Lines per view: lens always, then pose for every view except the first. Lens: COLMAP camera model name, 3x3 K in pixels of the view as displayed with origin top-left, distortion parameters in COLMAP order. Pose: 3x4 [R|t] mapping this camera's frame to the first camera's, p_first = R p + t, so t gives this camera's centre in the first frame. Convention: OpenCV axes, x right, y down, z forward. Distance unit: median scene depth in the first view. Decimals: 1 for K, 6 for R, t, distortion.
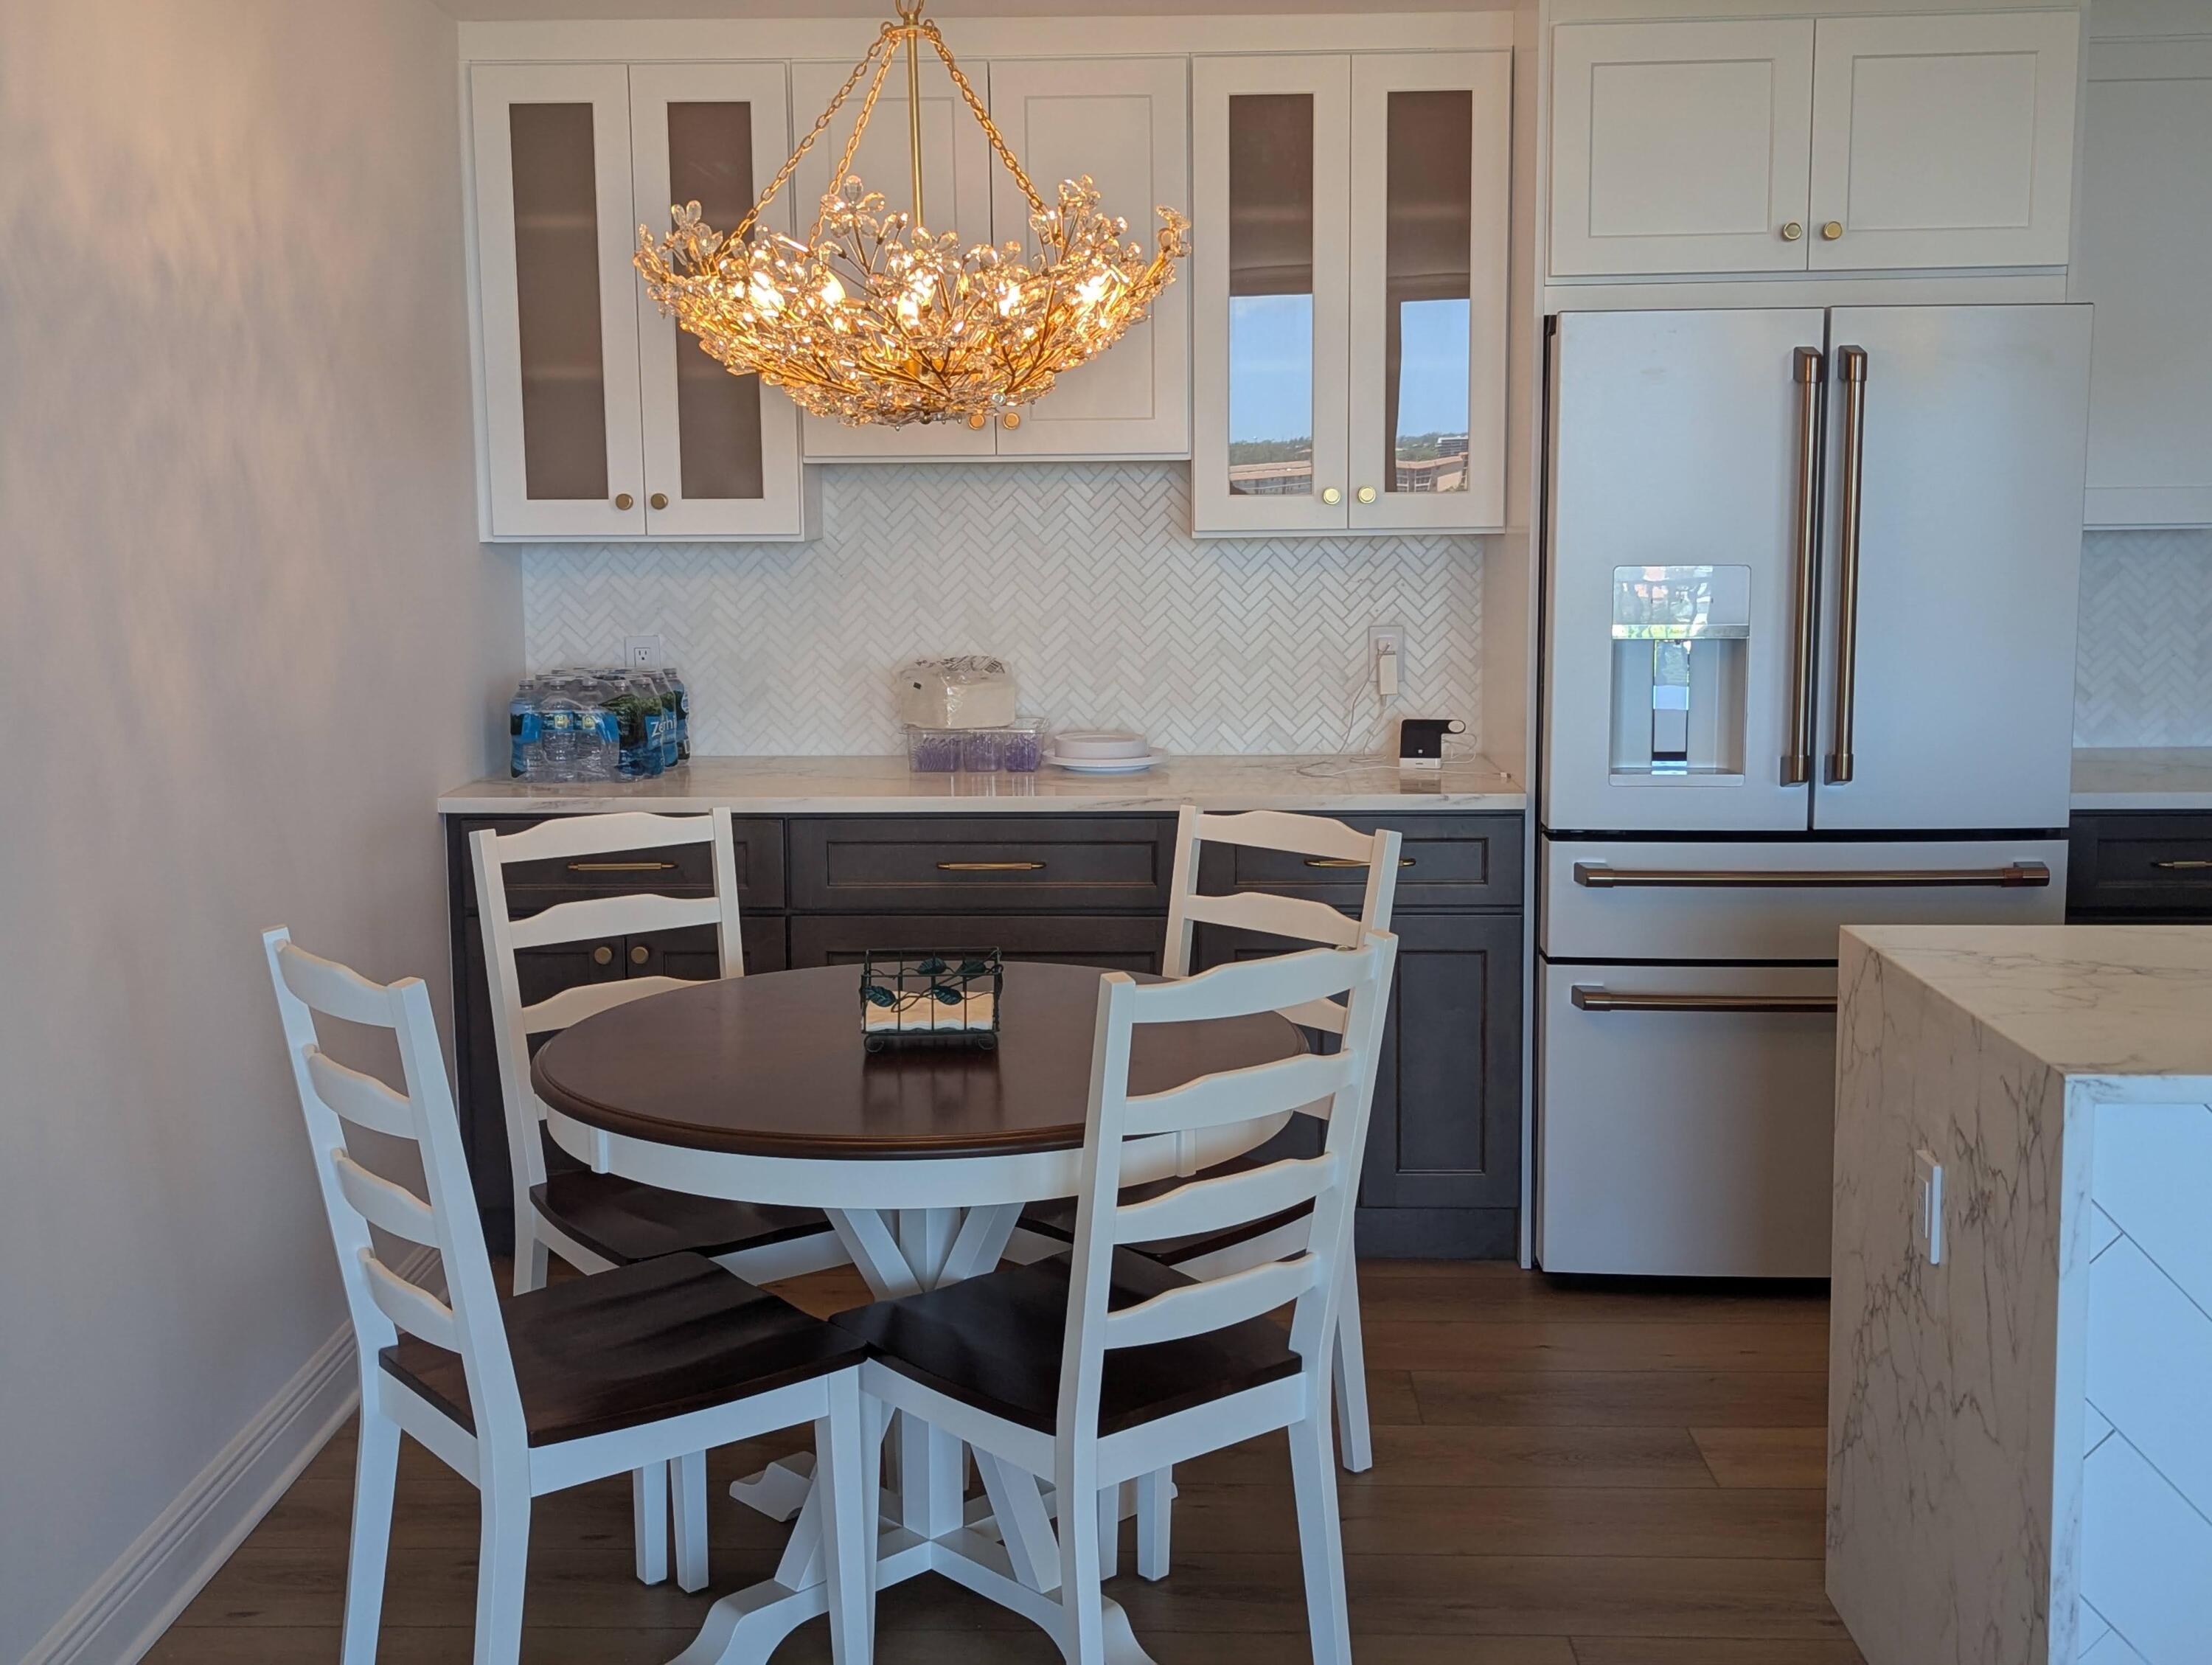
lens RADIAL K [[2431.6, 0, 1095.2], [0, 2431.6, 774.4], [0, 0, 1]] dist [0.064317, 0.000000]
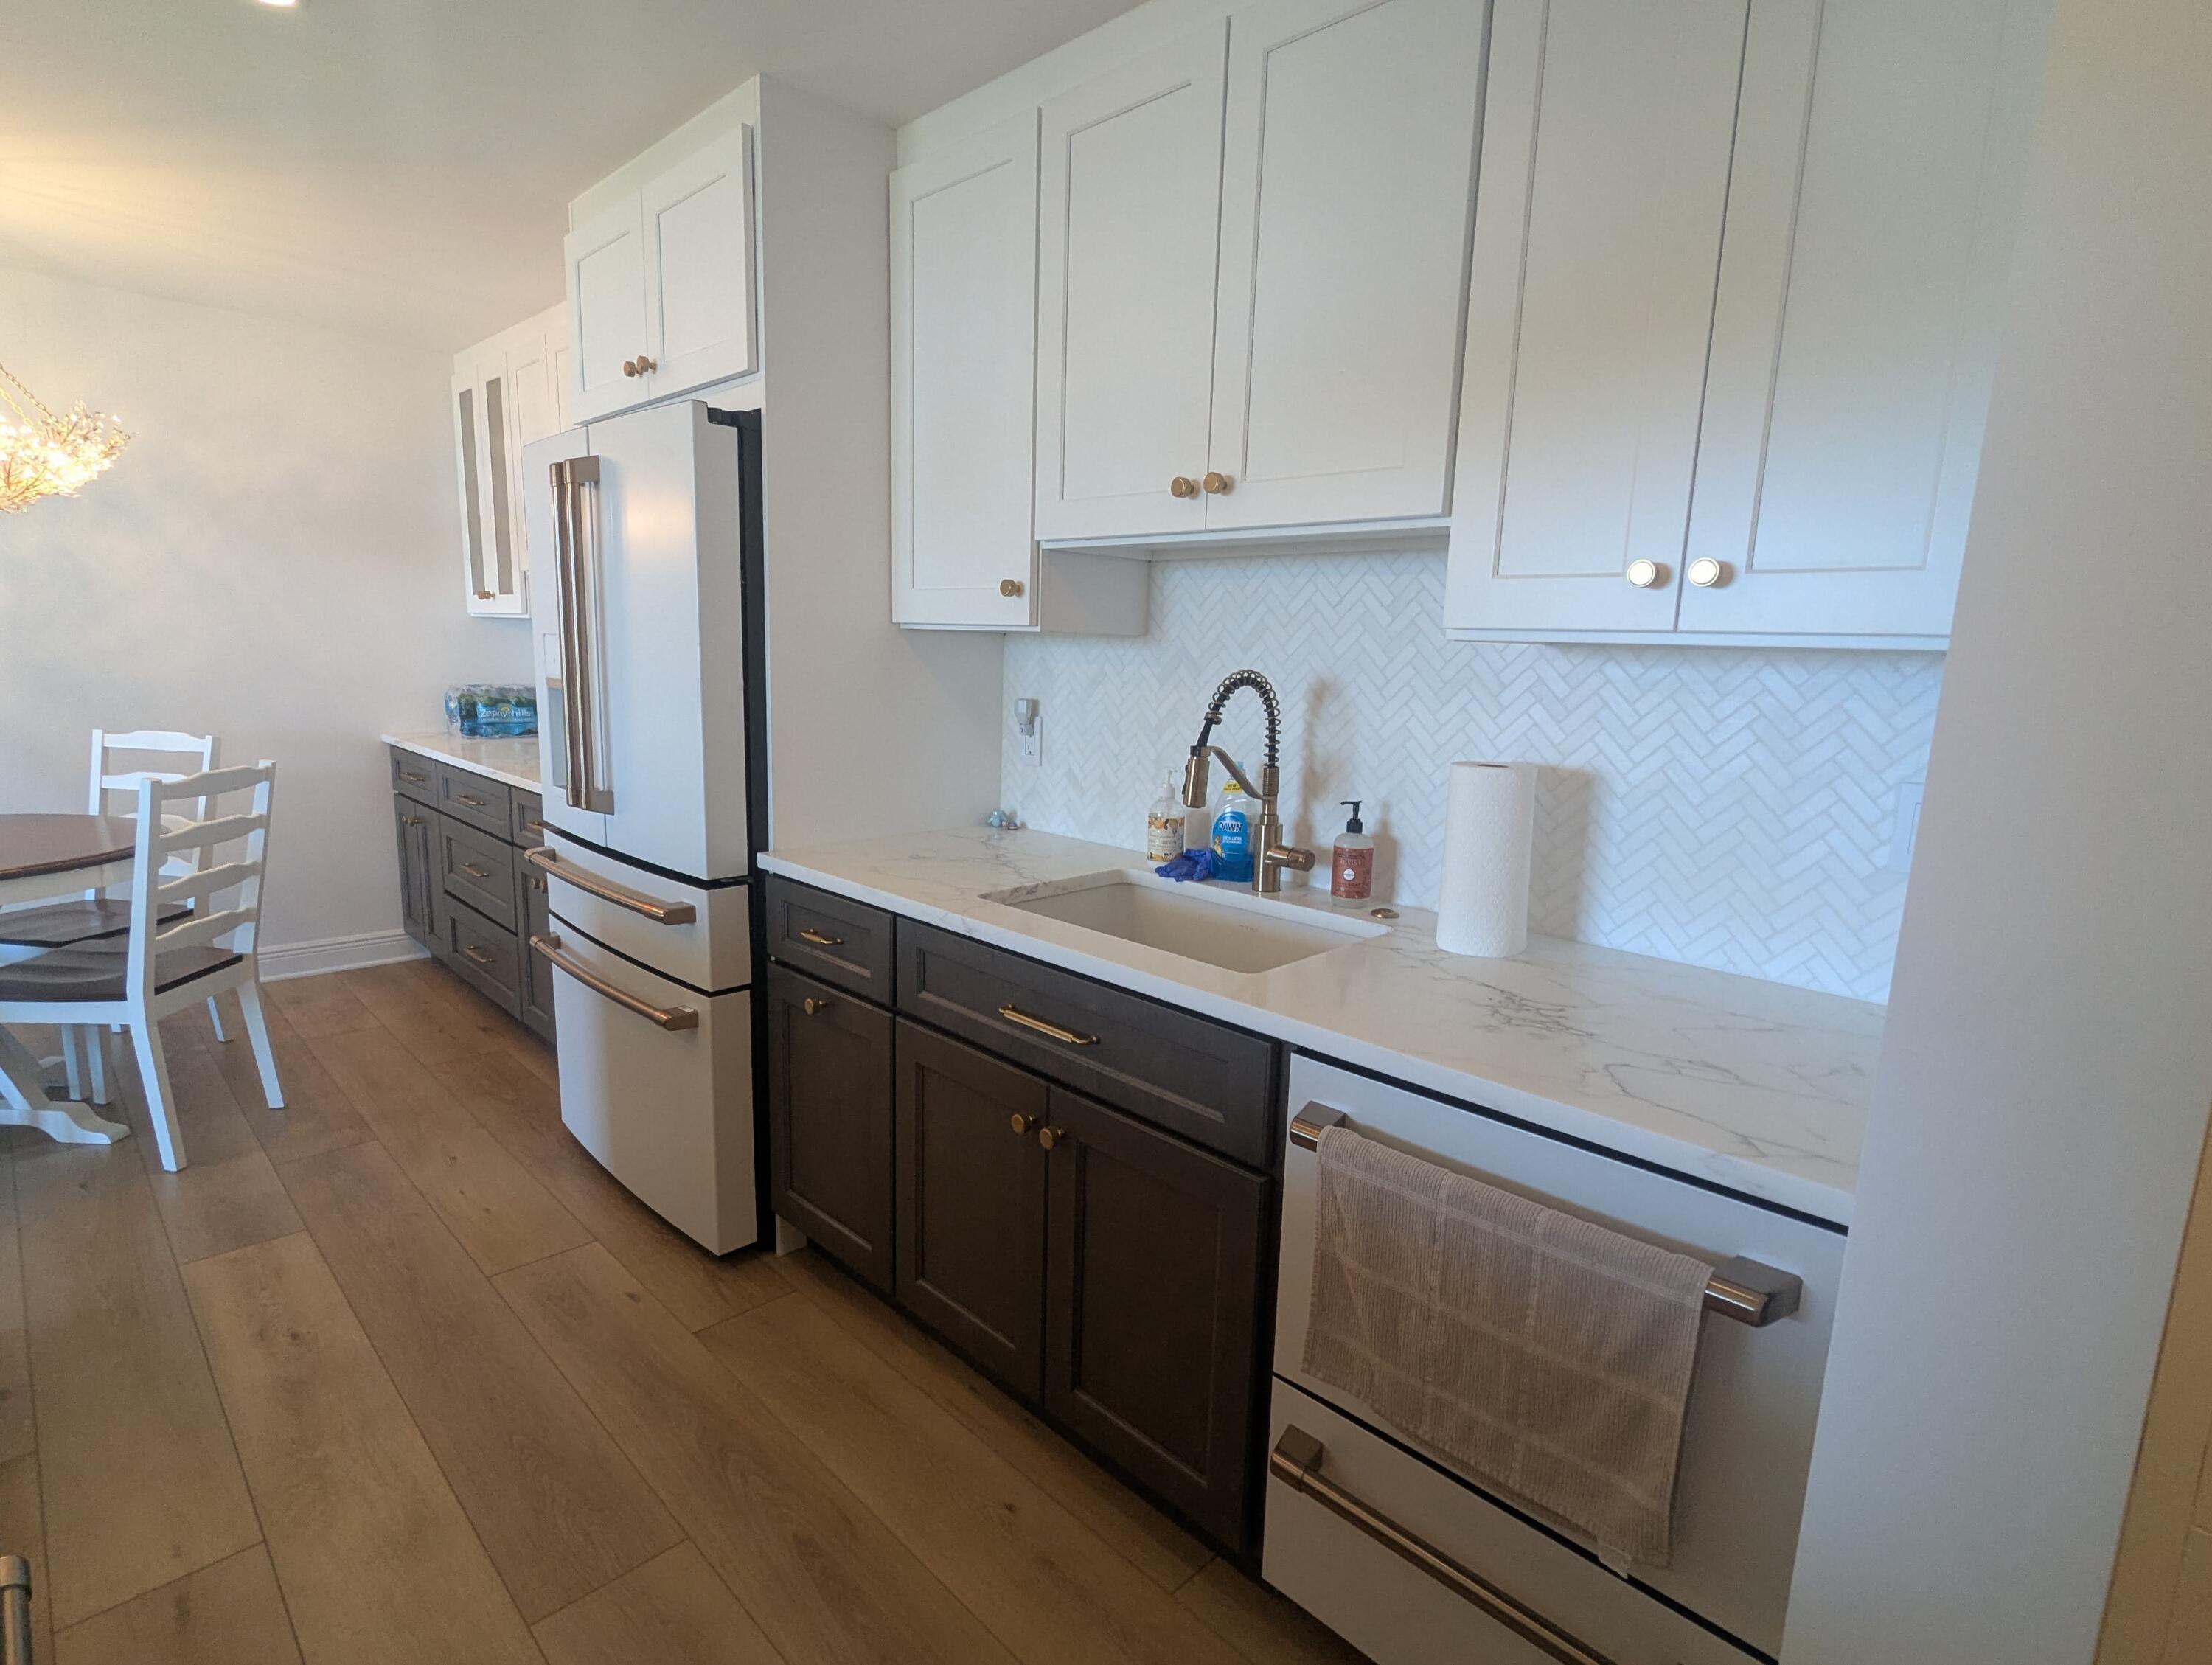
lens RADIAL K [[1121.0, 0, 1107.8], [0, 1121.0, 836.3], [0, 0, 1]] dist [0.001009, -0.000002]
pose [[0.719746, 0.147361, -0.678417, 0.883969], [-0.126225, 0.988702, 0.080845, -0.063912], [0.682666, 0.027445, 0.730215, 0.759947]]
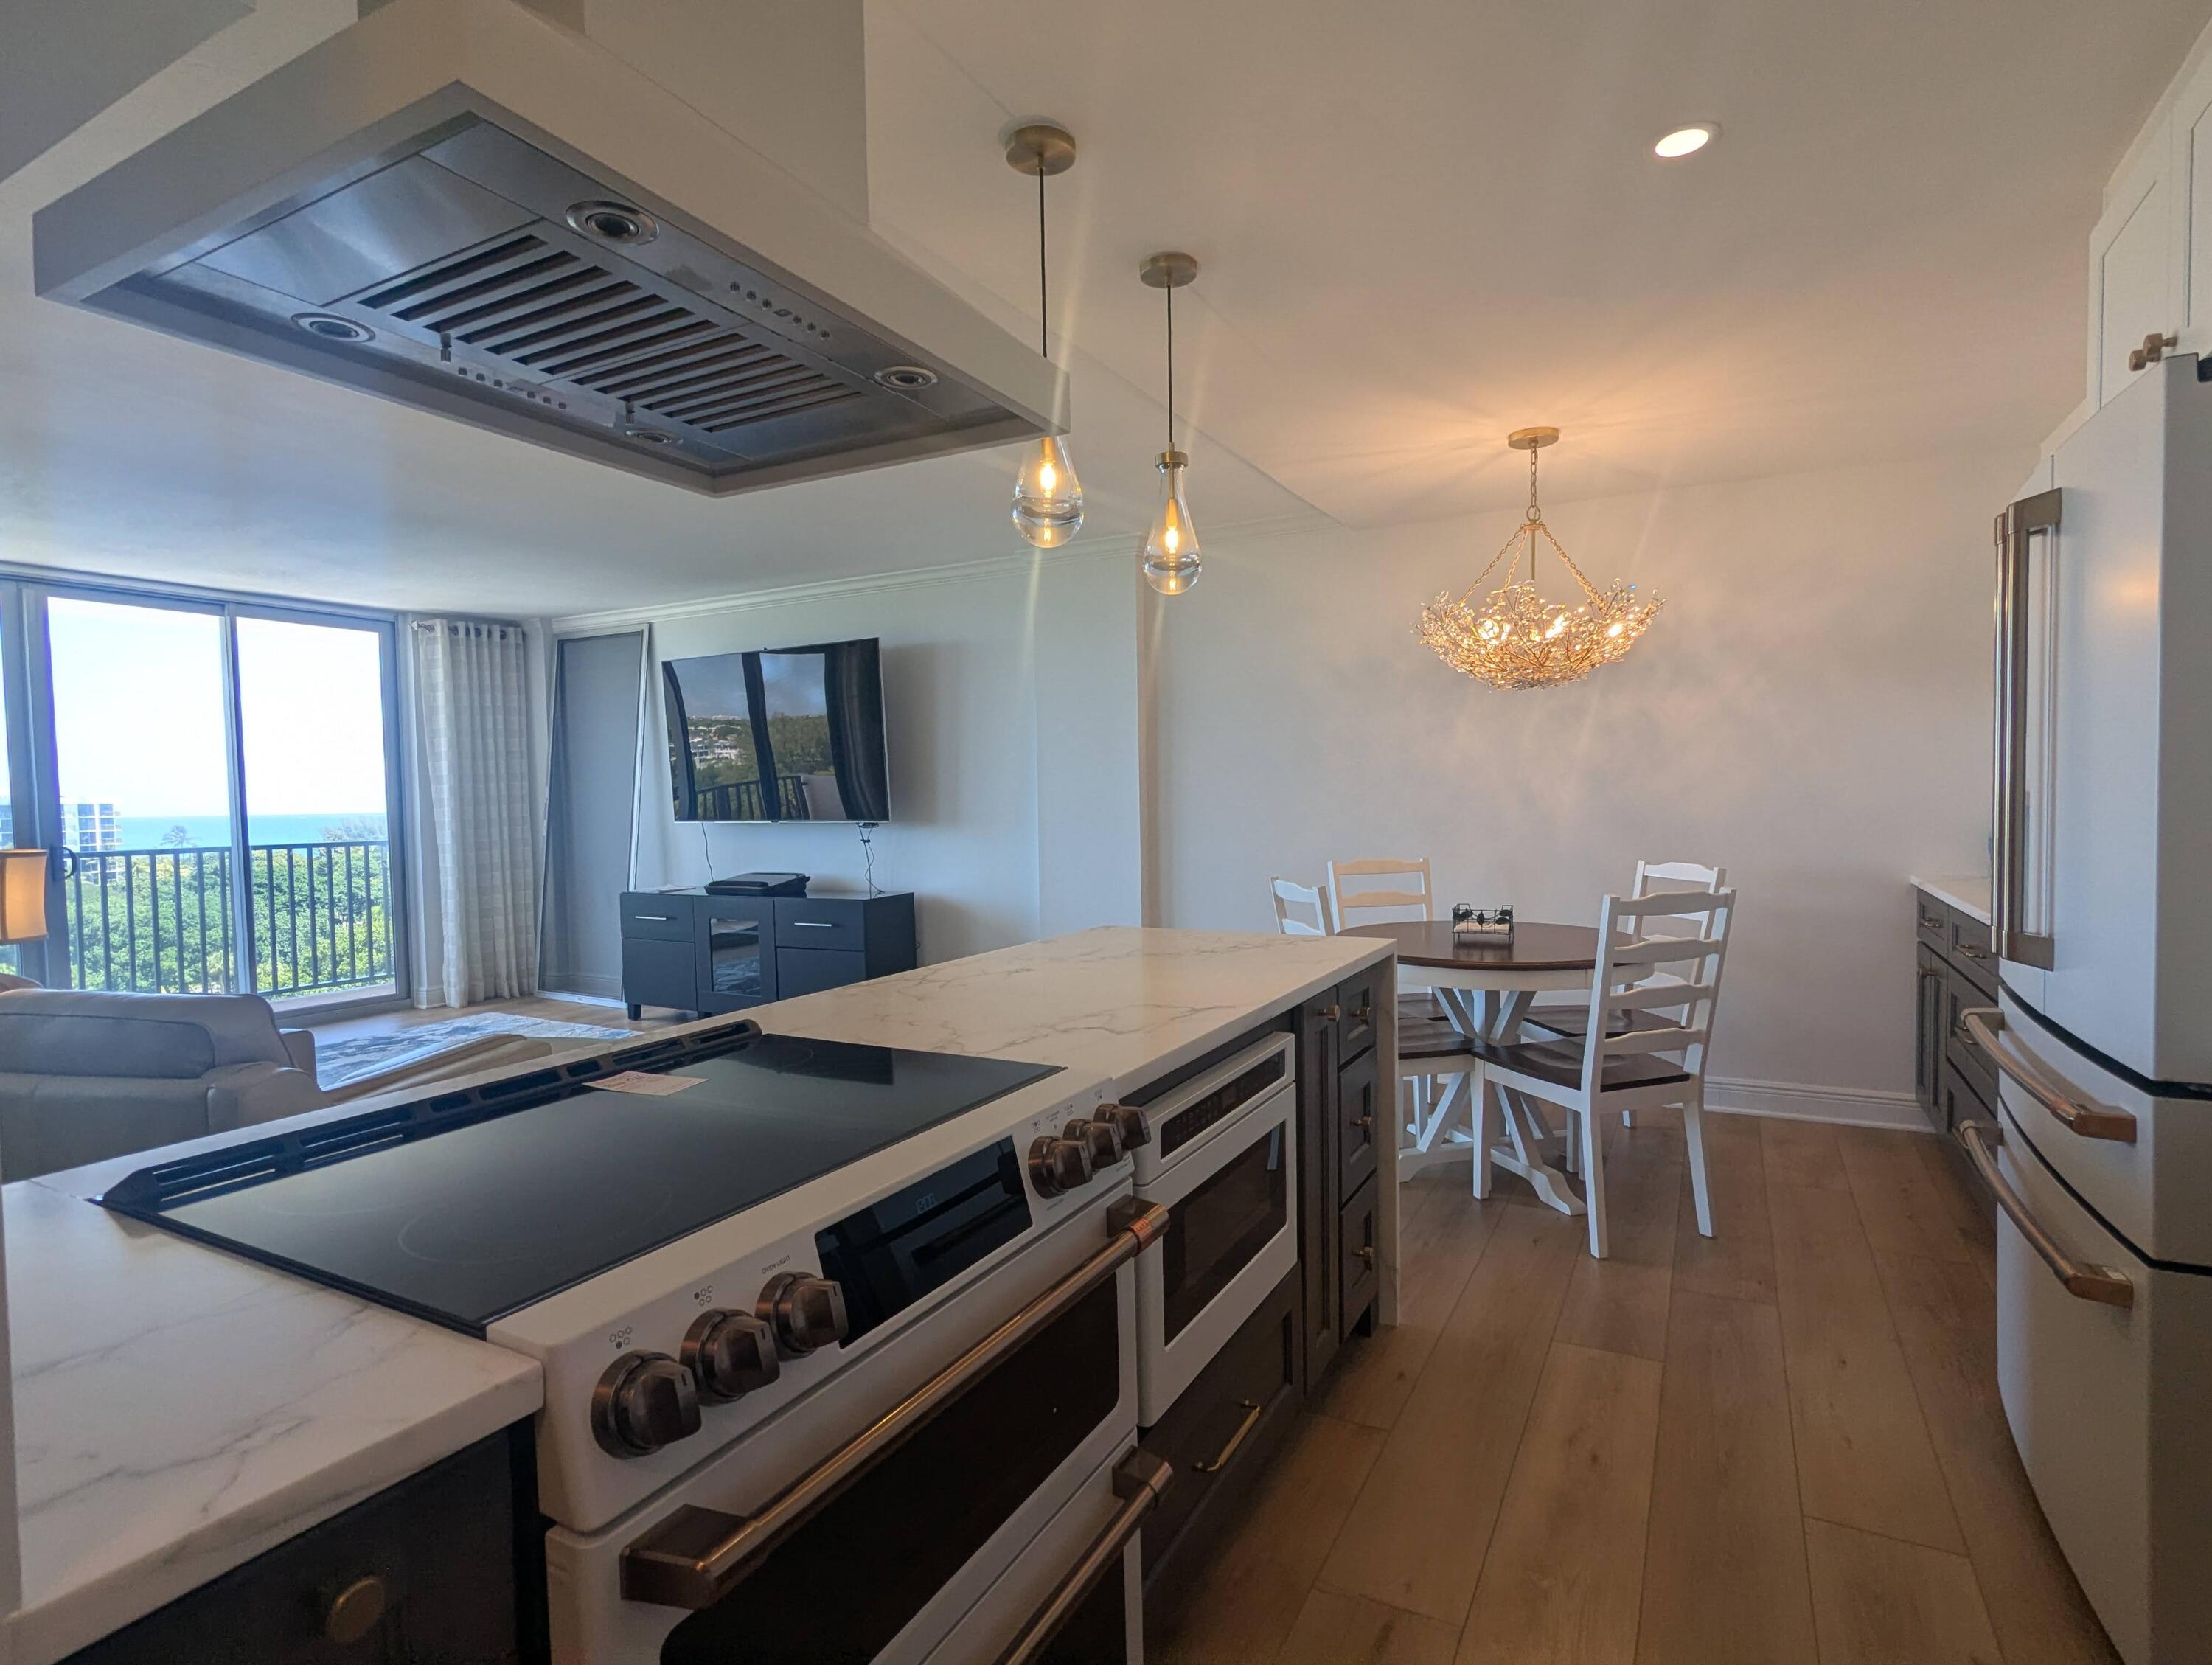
lens RADIAL K [[1121.0, 0, 1104.6], [0, 1121.0, 840.1], [0, 0, 1]] dist [0.001009, -0.000002]
pose [[-0.465505, 0.049764, -0.883645, 0.836276], [-0.086423, 0.991091, 0.101343, -0.055799], [0.880816, 0.123543, -0.457057, 0.883028]]
